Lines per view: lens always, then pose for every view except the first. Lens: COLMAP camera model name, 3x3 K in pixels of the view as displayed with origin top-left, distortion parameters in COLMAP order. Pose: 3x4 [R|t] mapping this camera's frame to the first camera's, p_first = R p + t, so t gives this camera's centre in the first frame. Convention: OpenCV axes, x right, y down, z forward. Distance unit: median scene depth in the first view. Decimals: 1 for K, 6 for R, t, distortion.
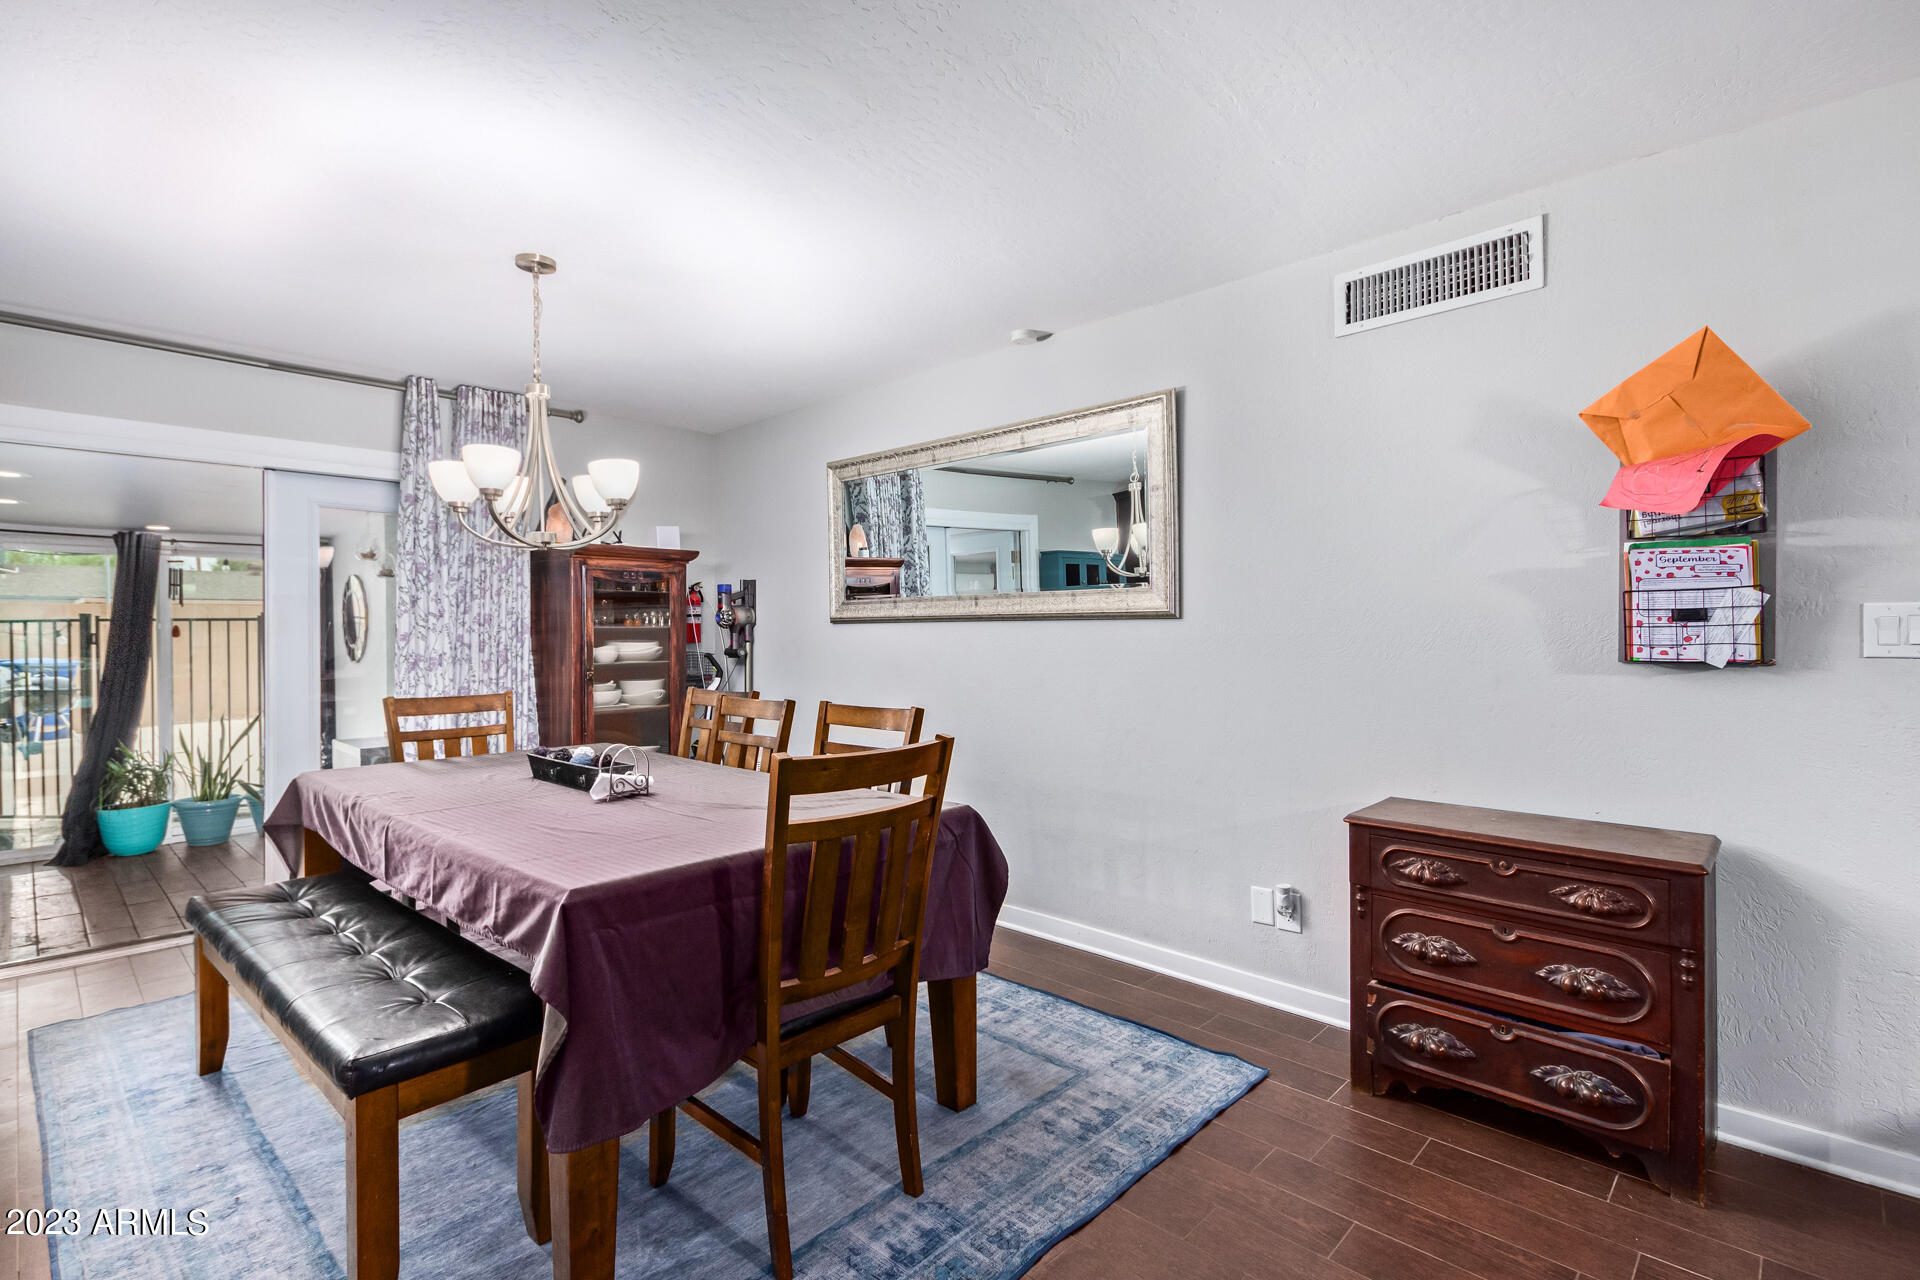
lens RADIAL K [[893.2, 0, 967.2], [0, 893.2, 636.1], [0, 0, 1]] dist [0.010053, -0.000420]
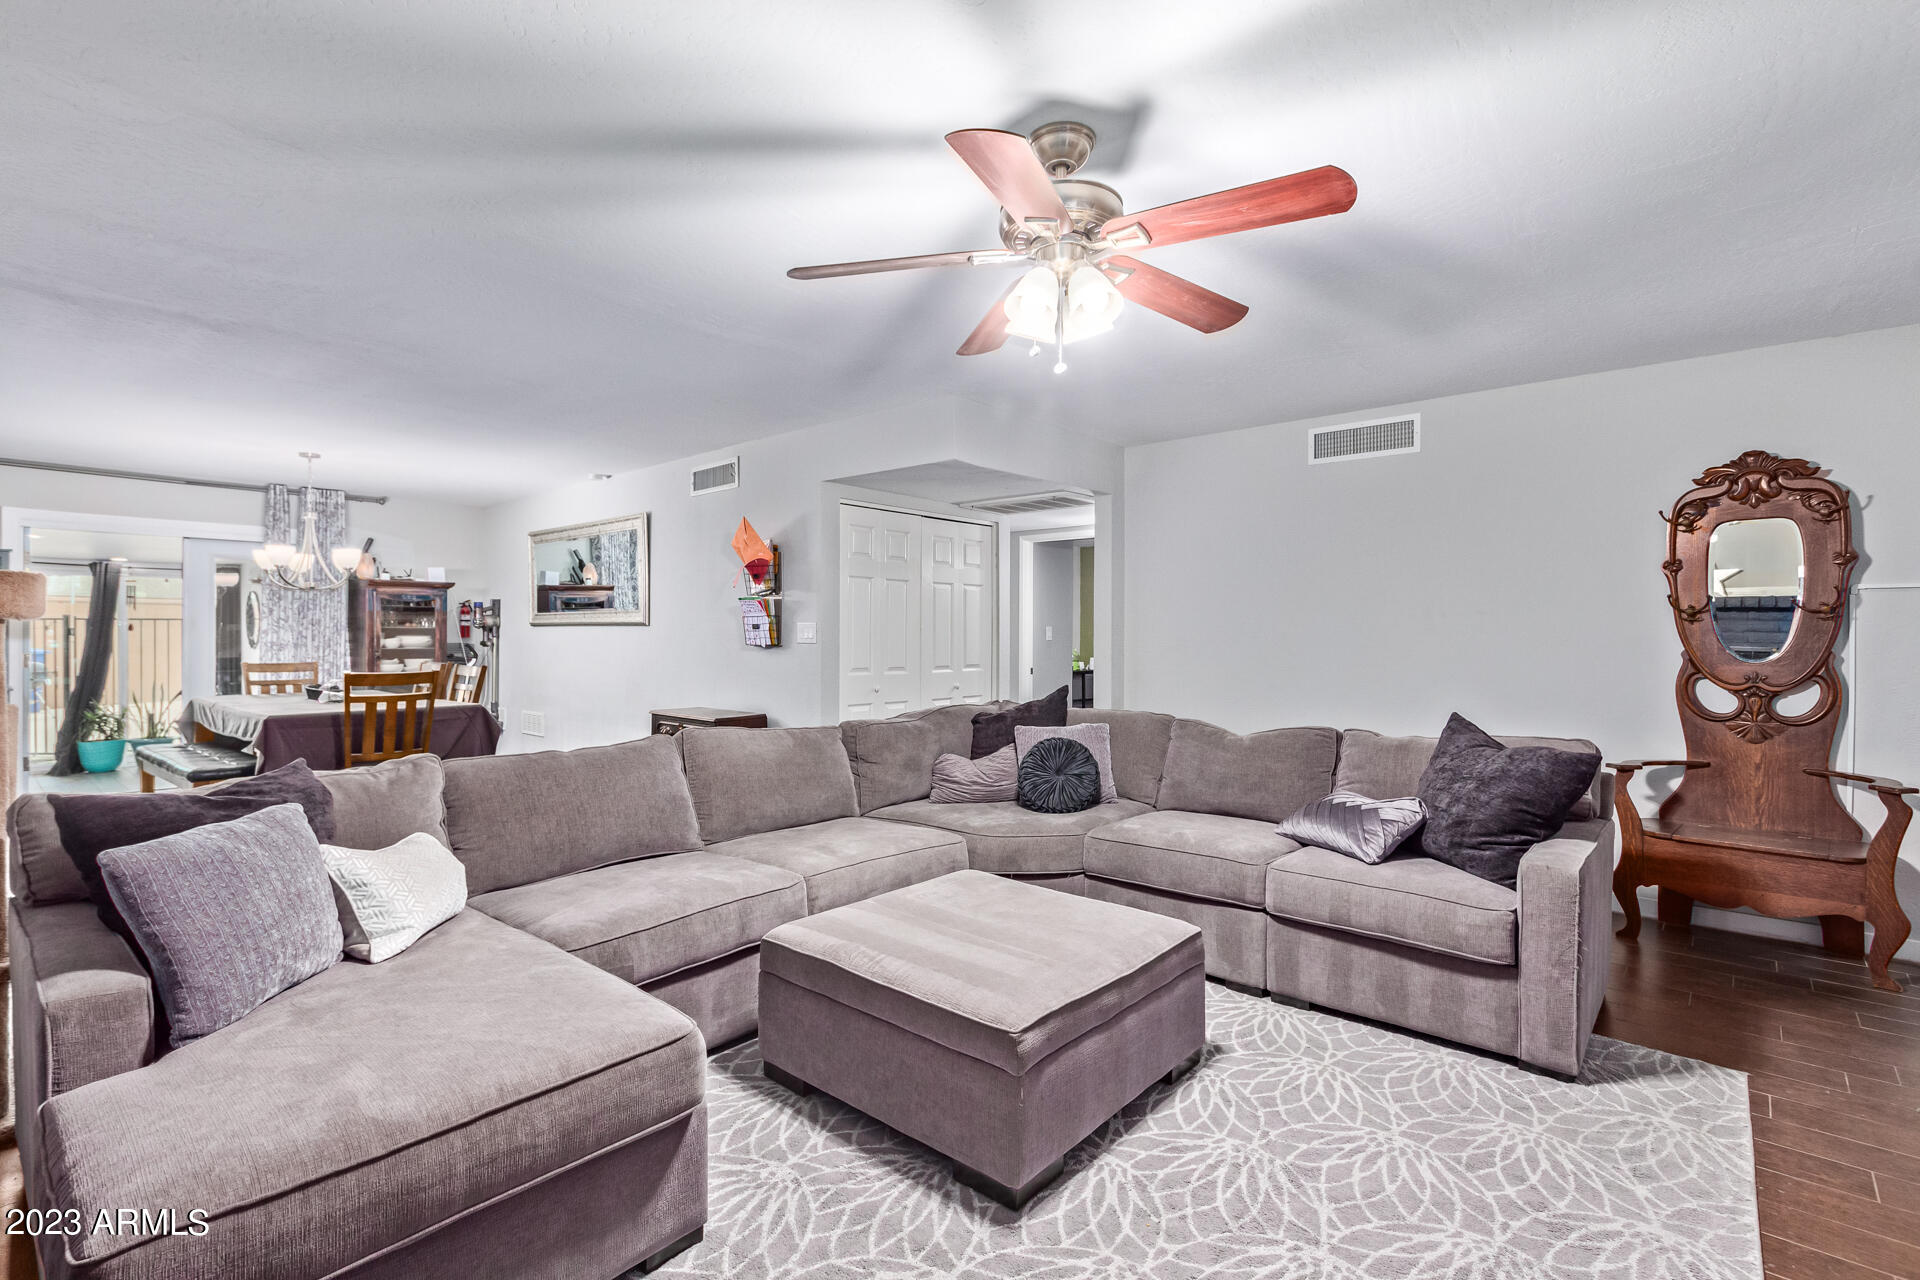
lens RADIAL K [[871.3, 0, 960.0], [0, 871.3, 640.0], [0, 0, 1]] dist [0.012654, -0.000082]
pose [[0.999385, 0.008546, 0.034001, 0.601240], [-0.008616, 0.999961, 0.001905, 0.001829], [-0.033983, -0.002196, 0.999420, -0.684180]]
